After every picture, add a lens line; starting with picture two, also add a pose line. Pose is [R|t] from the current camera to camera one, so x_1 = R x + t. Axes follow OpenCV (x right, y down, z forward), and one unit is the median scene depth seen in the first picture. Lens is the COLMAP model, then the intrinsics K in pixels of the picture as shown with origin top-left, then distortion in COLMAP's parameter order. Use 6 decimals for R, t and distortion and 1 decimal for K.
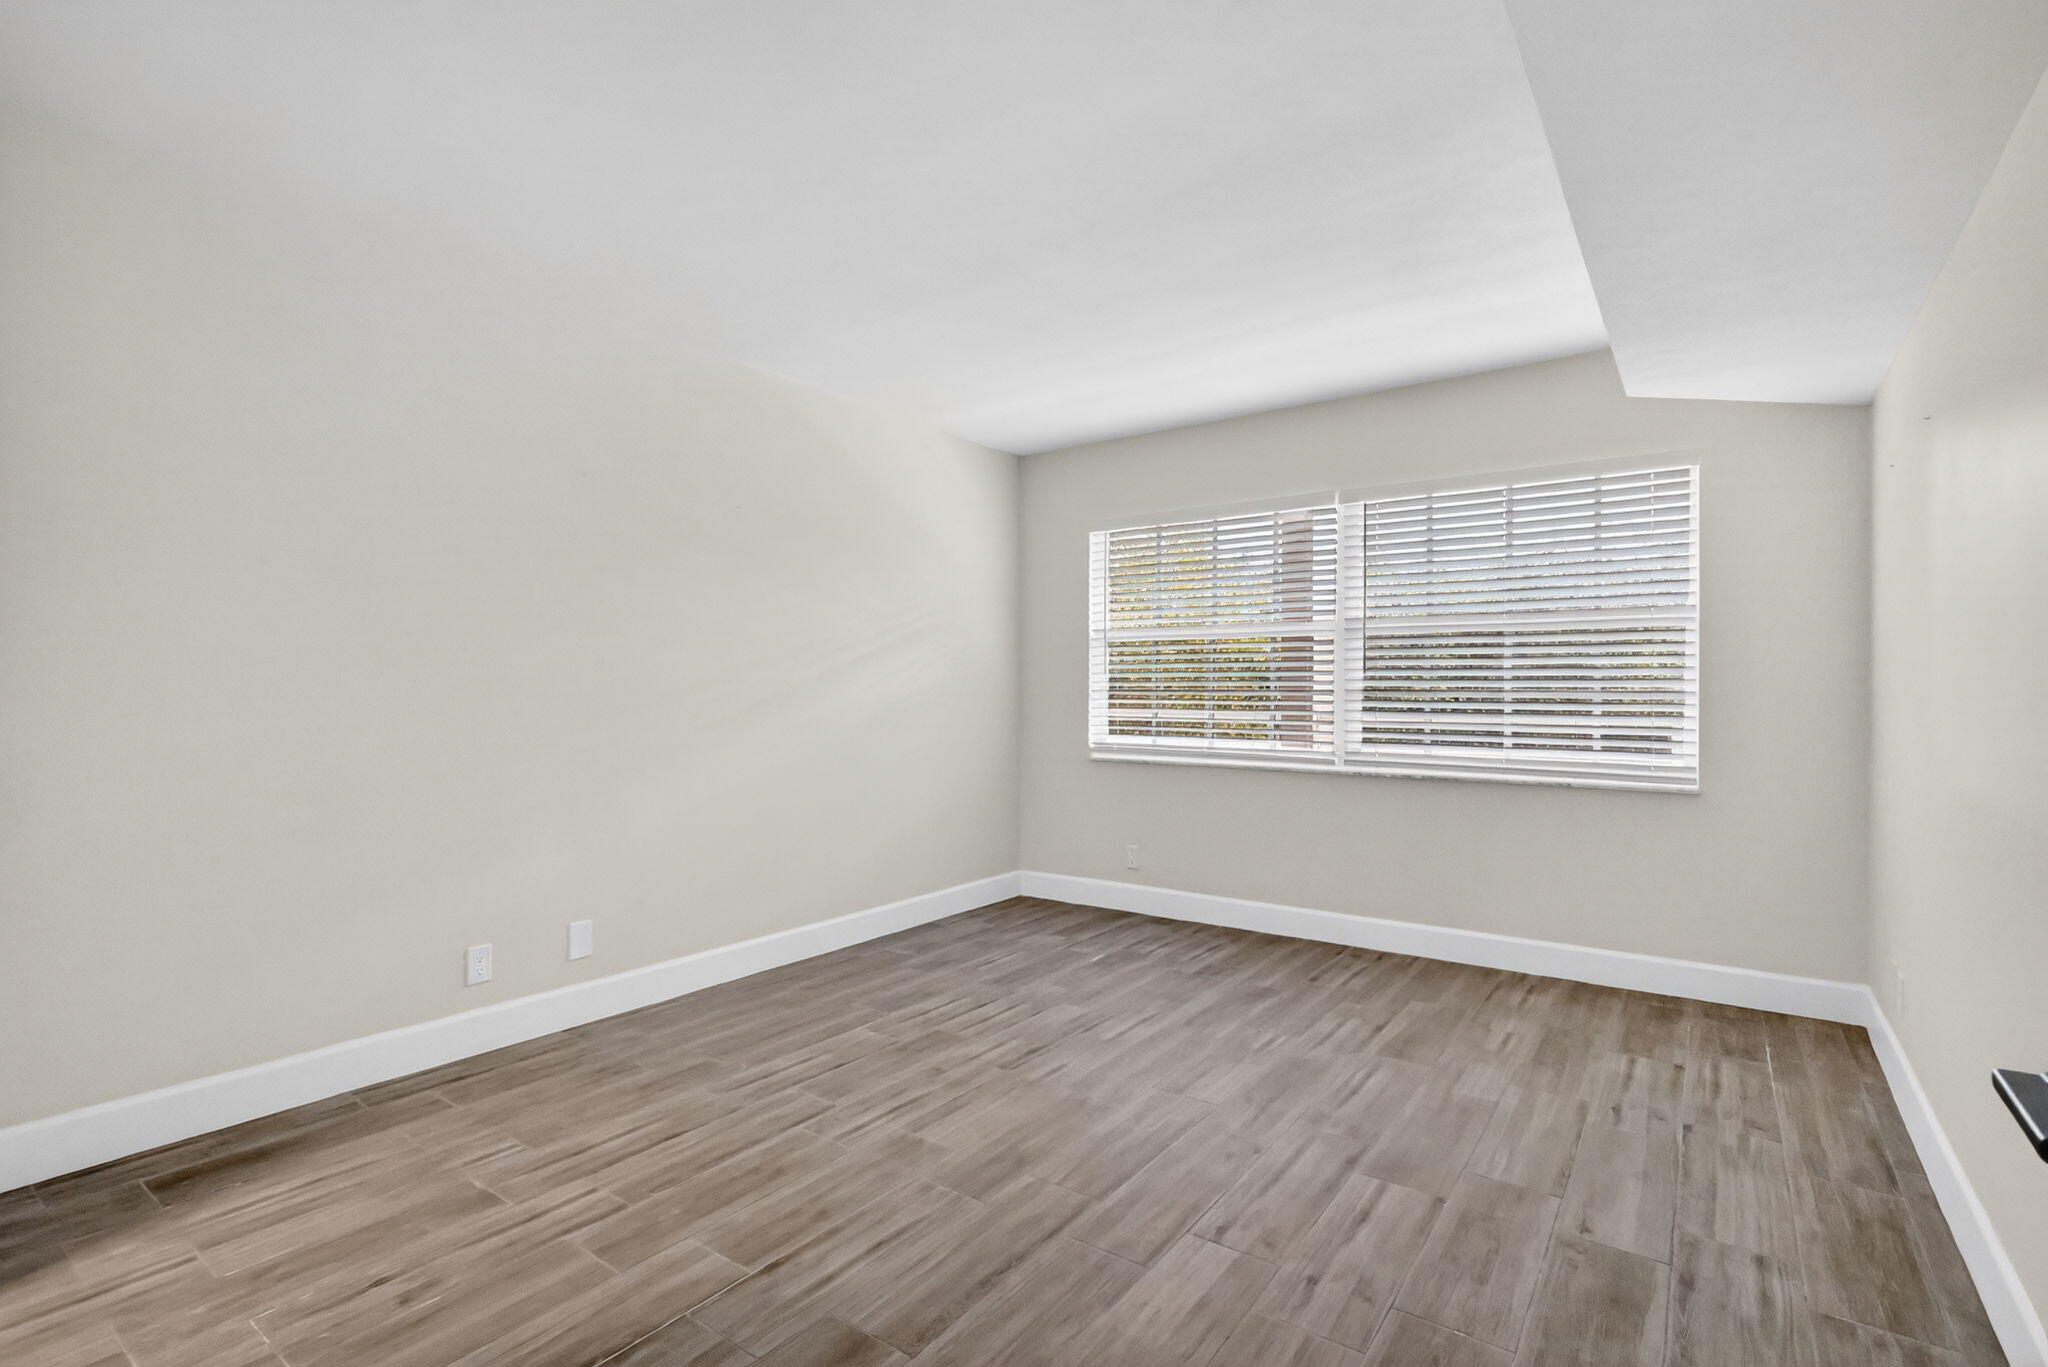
lens RADIAL K [[949.2, 0, 1024.6], [0, 949.2, 685.5], [0, 0, 1]] dist [-0.001427, 0.000119]
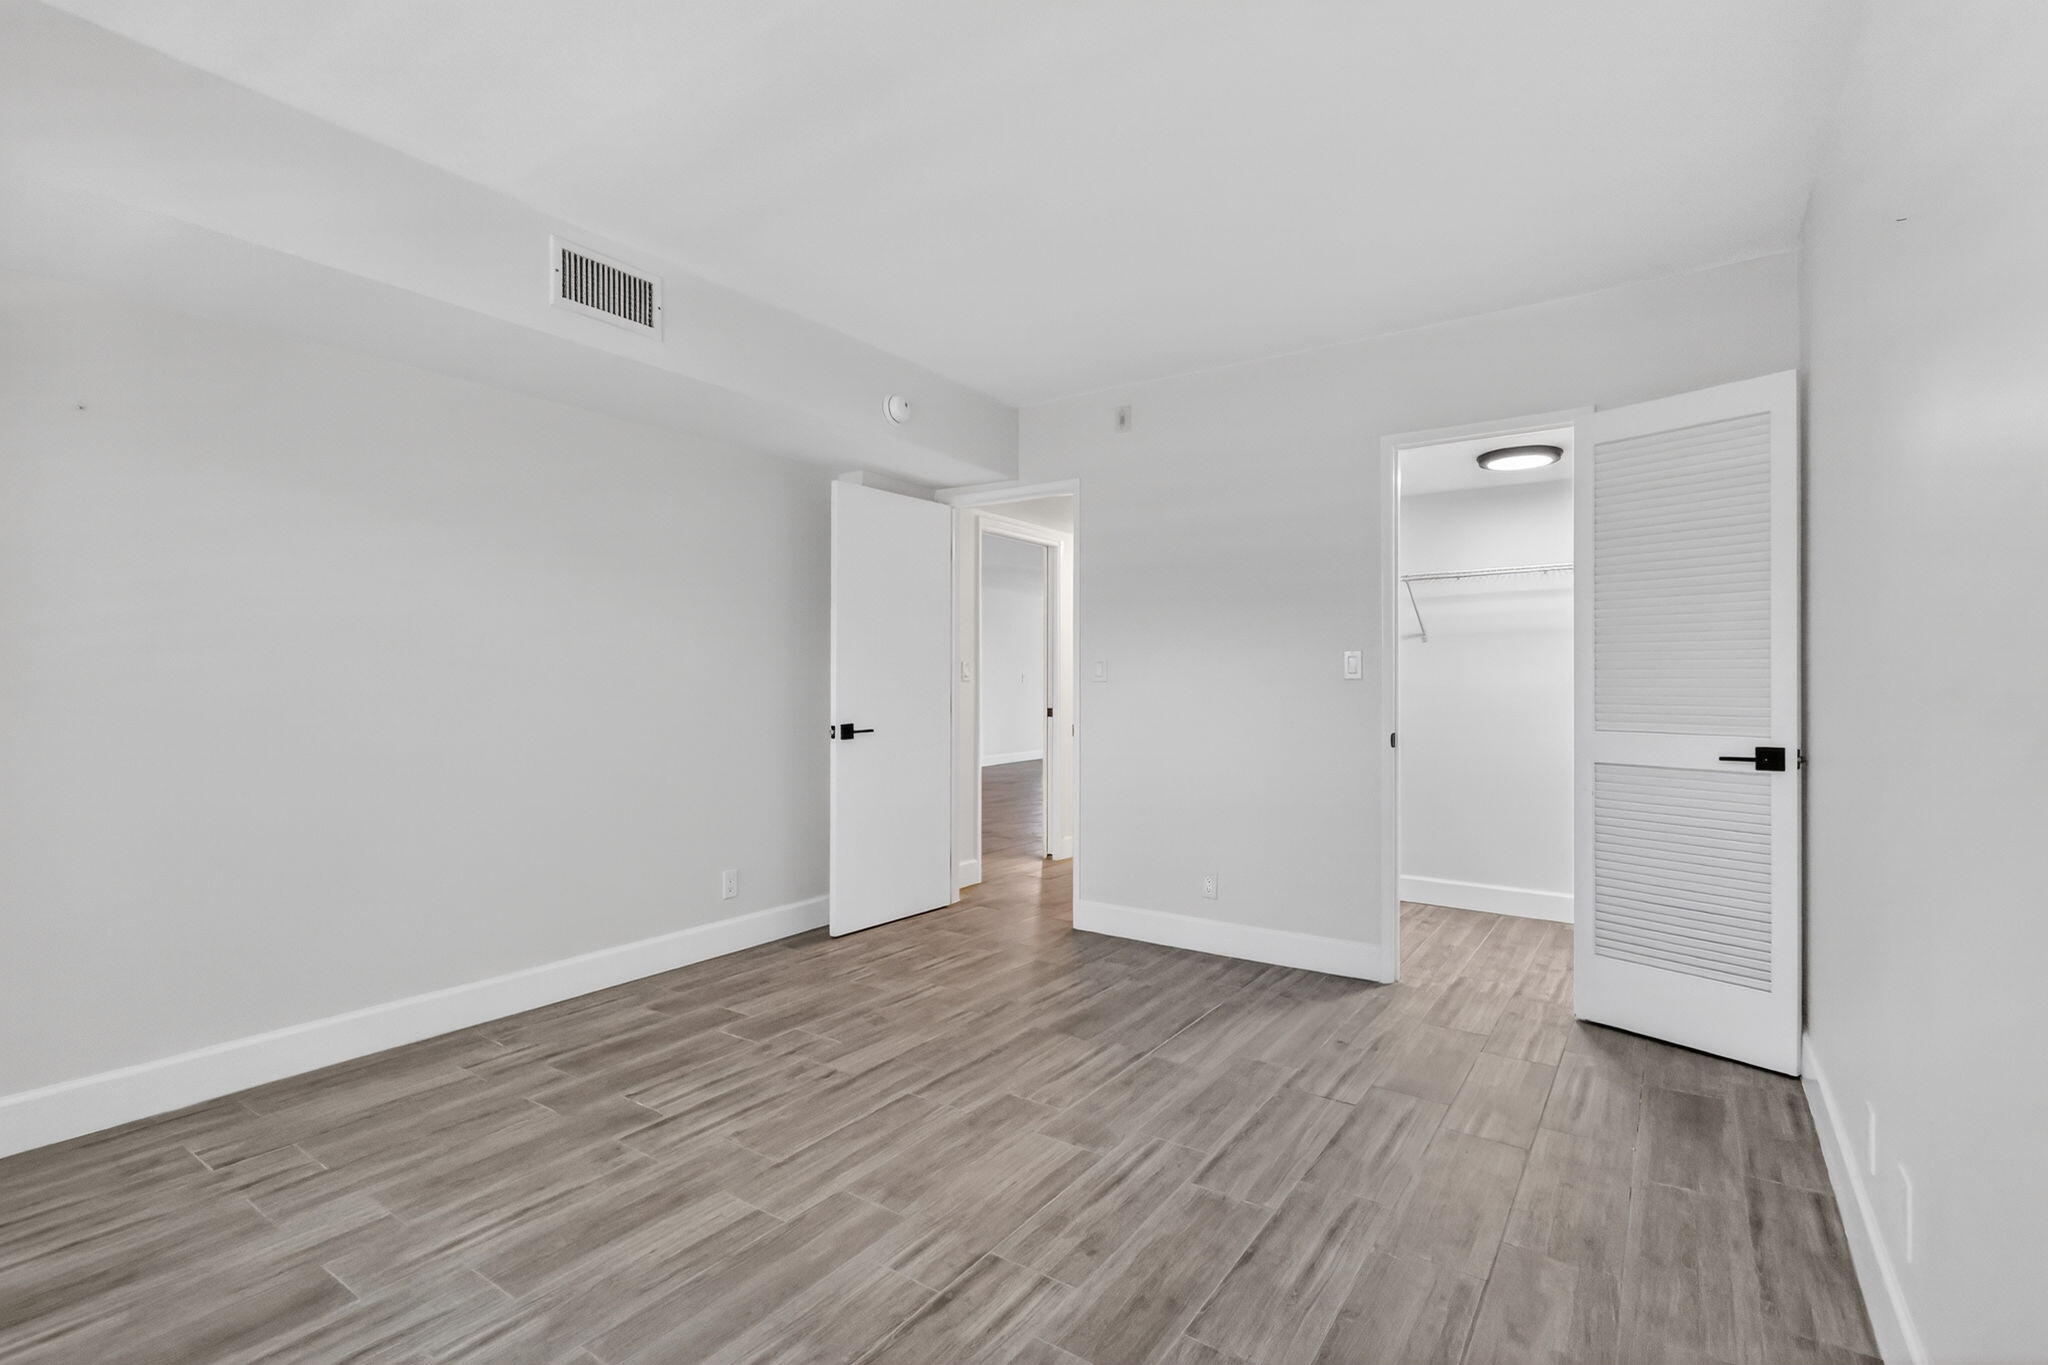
lens RADIAL K [[949.2, 0, 1023.6], [0, 949.2, 684.7], [0, 0, 1]] dist [-0.001427, 0.000119]
pose [[-0.999616, -0.000960, -0.027683, -0.029850], [-0.000801, 0.999983, -0.005730, 0.016884], [0.027688, -0.005705, -0.999600, 1.947118]]
